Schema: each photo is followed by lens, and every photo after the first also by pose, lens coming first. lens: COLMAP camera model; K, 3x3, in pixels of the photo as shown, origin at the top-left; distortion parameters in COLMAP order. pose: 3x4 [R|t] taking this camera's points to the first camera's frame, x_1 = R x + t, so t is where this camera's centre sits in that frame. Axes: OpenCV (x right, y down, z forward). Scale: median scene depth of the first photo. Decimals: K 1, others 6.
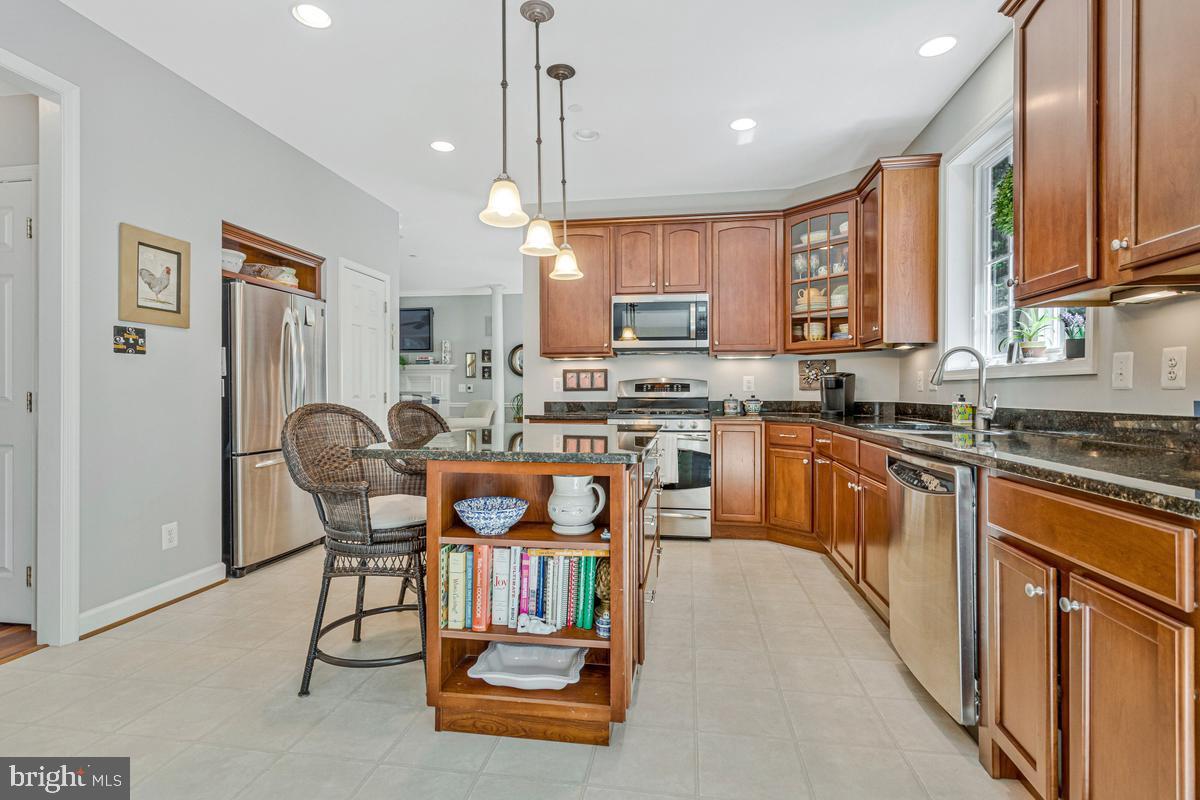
lens RADIAL K [[581.0, 0, 612.3], [0, 581.0, 395.1], [0, 0, 1]] dist [0.002325, -0.000039]
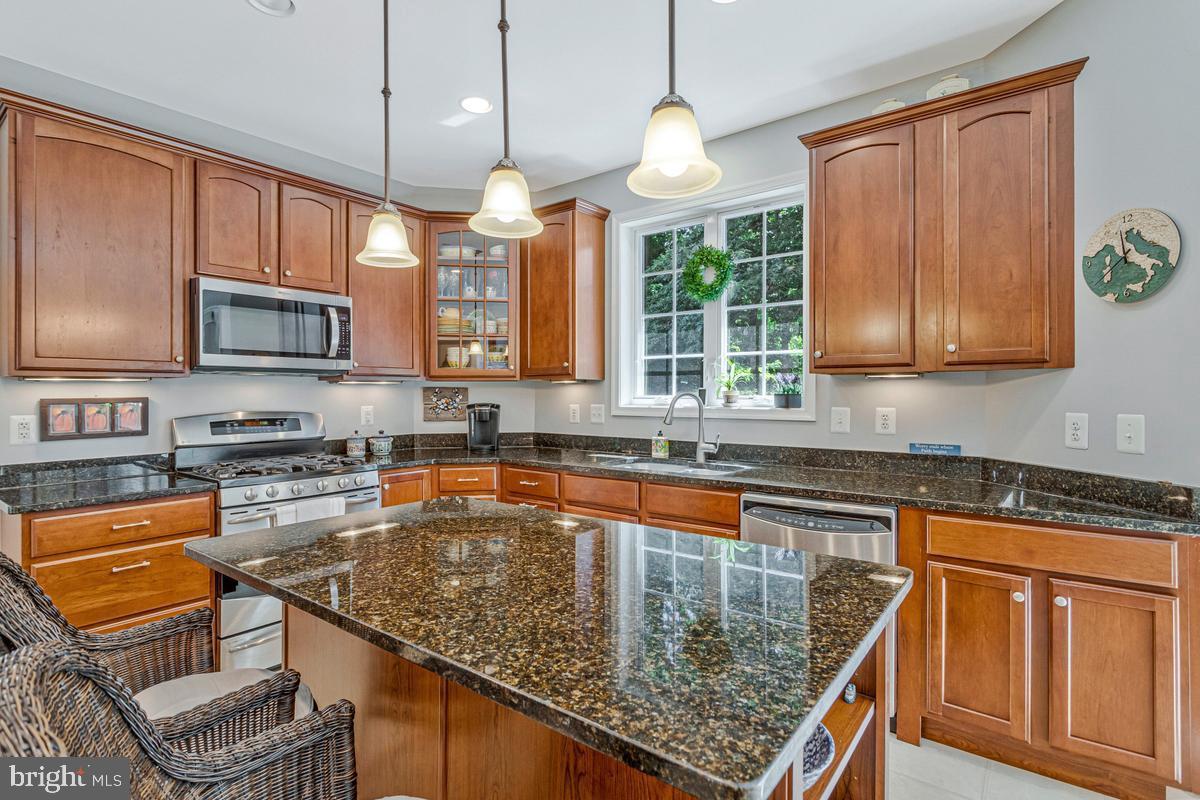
lens RADIAL K [[581.0, 0, 602.3], [0, 581.0, 393.0], [0, 0, 1]] dist [0.002325, -0.000039]
pose [[0.502040, -0.000663, 0.864844, -0.300340], [0.006251, 0.999976, -0.002862, -0.048291], [-0.864822, 0.006843, 0.502032, 0.346440]]
